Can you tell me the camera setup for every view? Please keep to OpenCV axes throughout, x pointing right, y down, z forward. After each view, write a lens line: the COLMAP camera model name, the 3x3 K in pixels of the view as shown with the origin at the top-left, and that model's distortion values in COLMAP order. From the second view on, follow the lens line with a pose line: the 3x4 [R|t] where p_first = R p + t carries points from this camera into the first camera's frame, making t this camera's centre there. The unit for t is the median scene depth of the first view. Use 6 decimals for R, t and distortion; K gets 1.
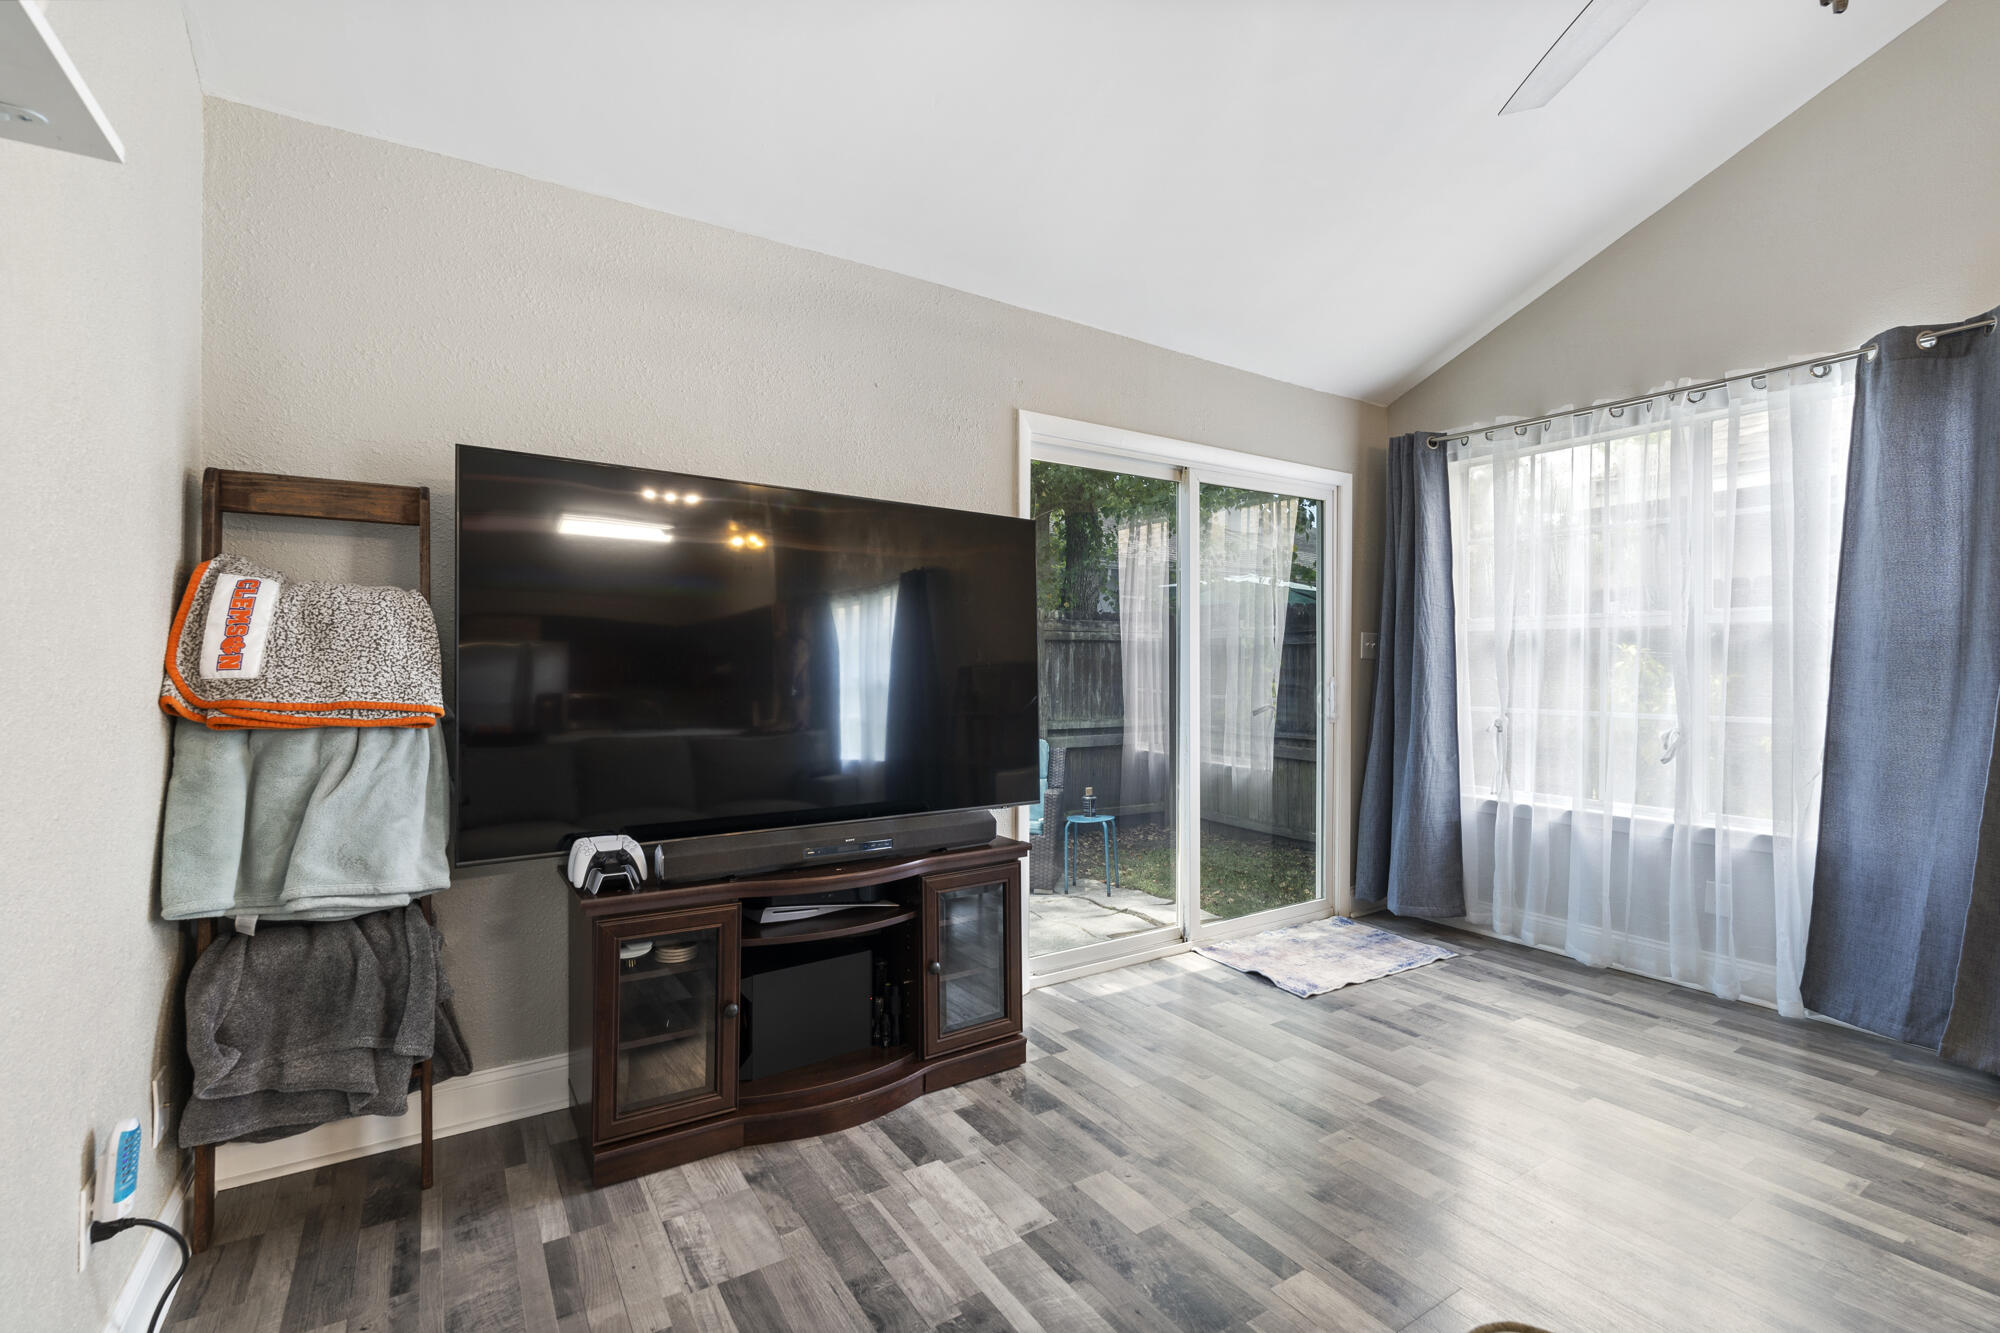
lens RADIAL K [[887.2, 0, 993.9], [0, 887.2, 664.5], [0, 0, 1]] dist [-0.004553, 0.000017]
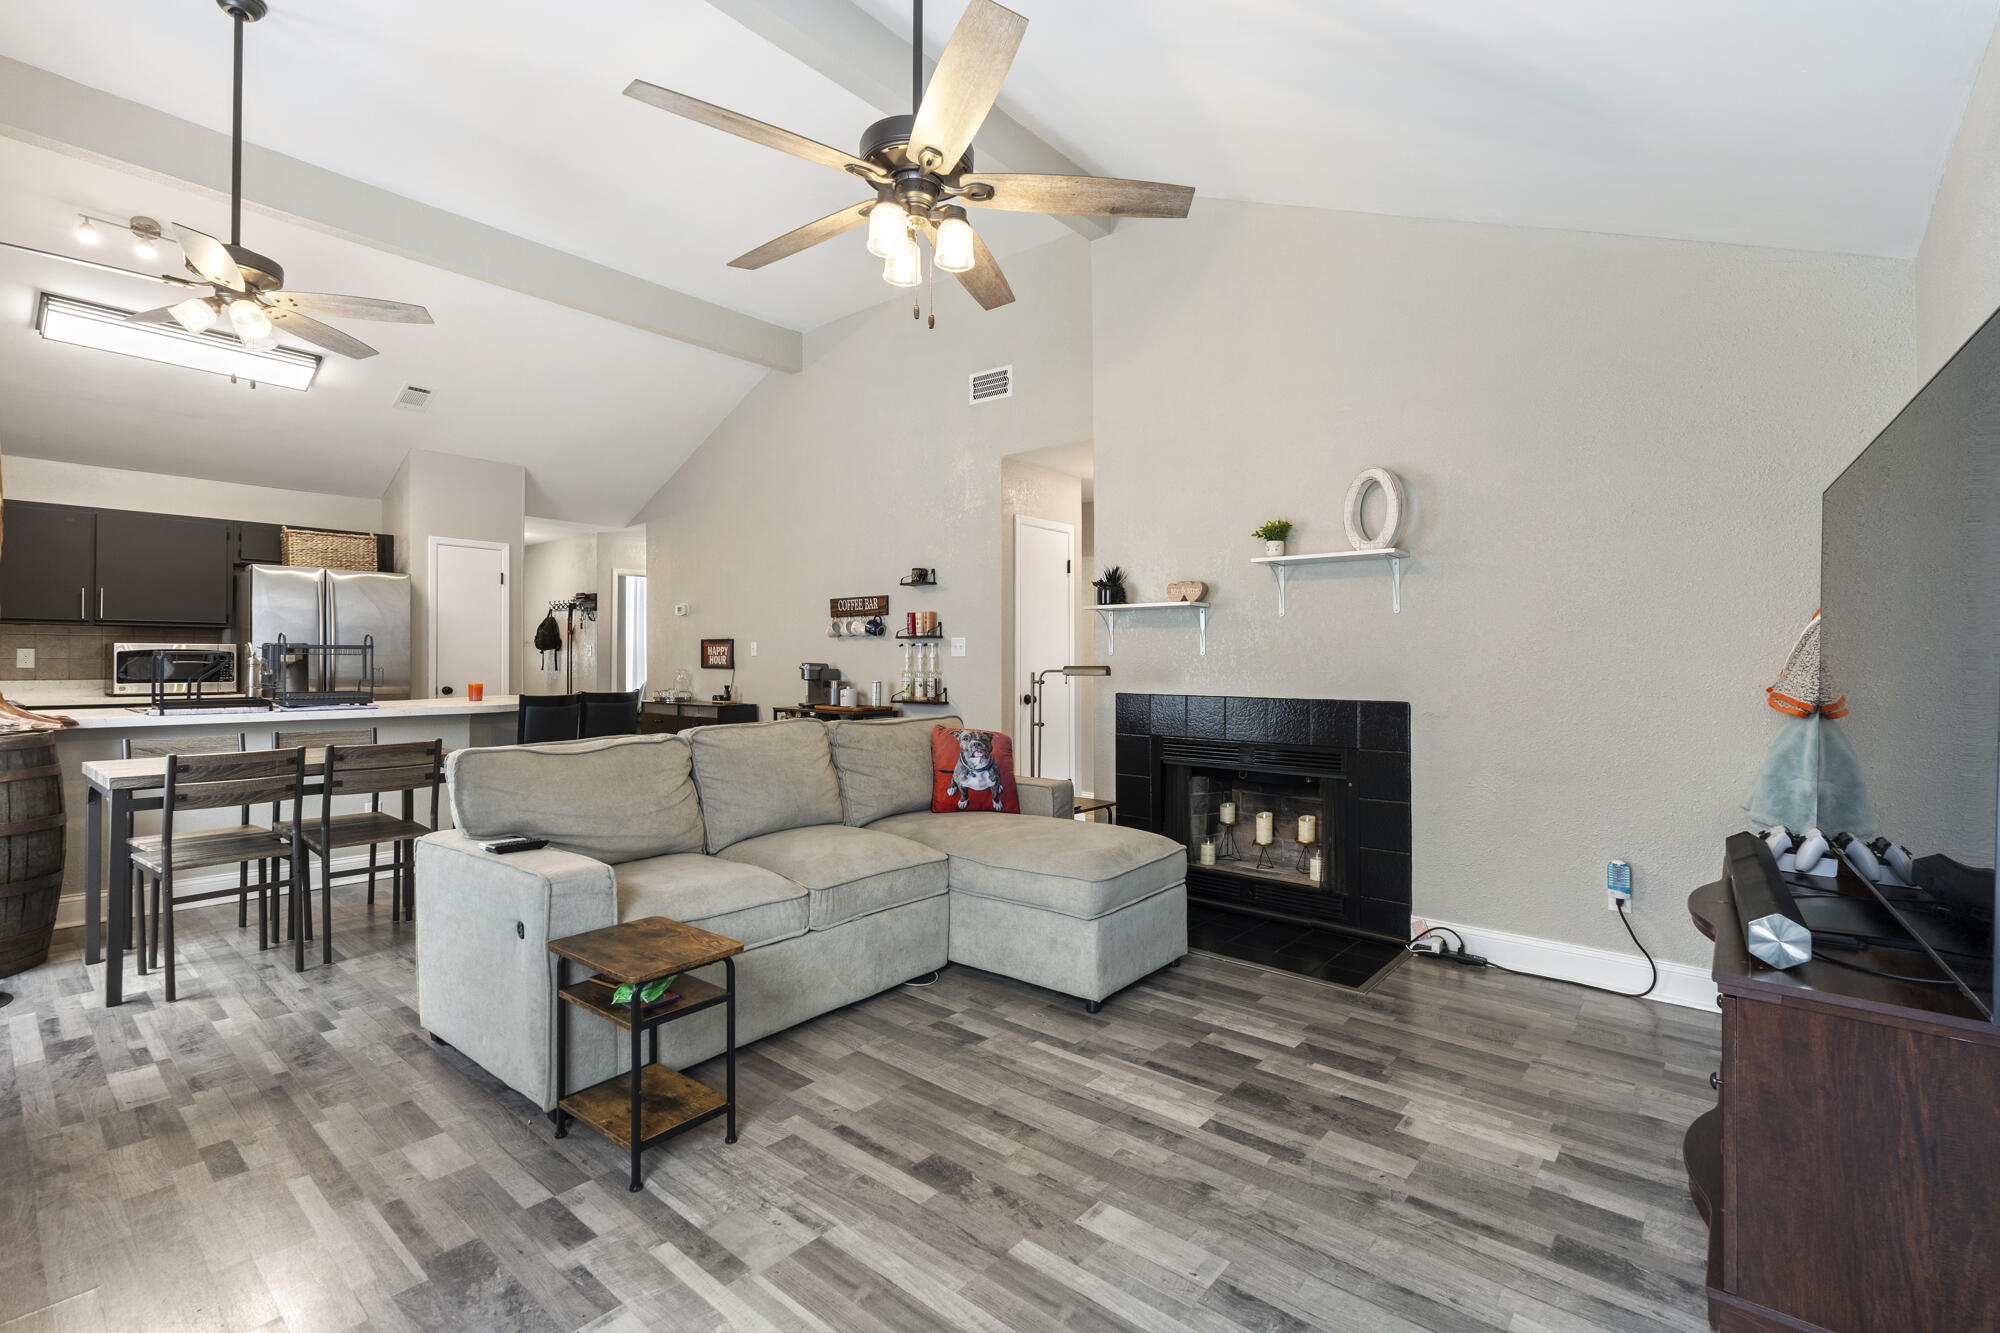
lens RADIAL K [[887.2, 0, 989.6], [0, 887.2, 660.4], [0, 0, 1]] dist [-0.004553, 0.000017]
pose [[-0.957851, -0.012380, -0.286999, 0.877020], [-0.012159, 0.999923, -0.002552, 0.004314], [0.287009, 0.001045, -0.957927, 1.843383]]
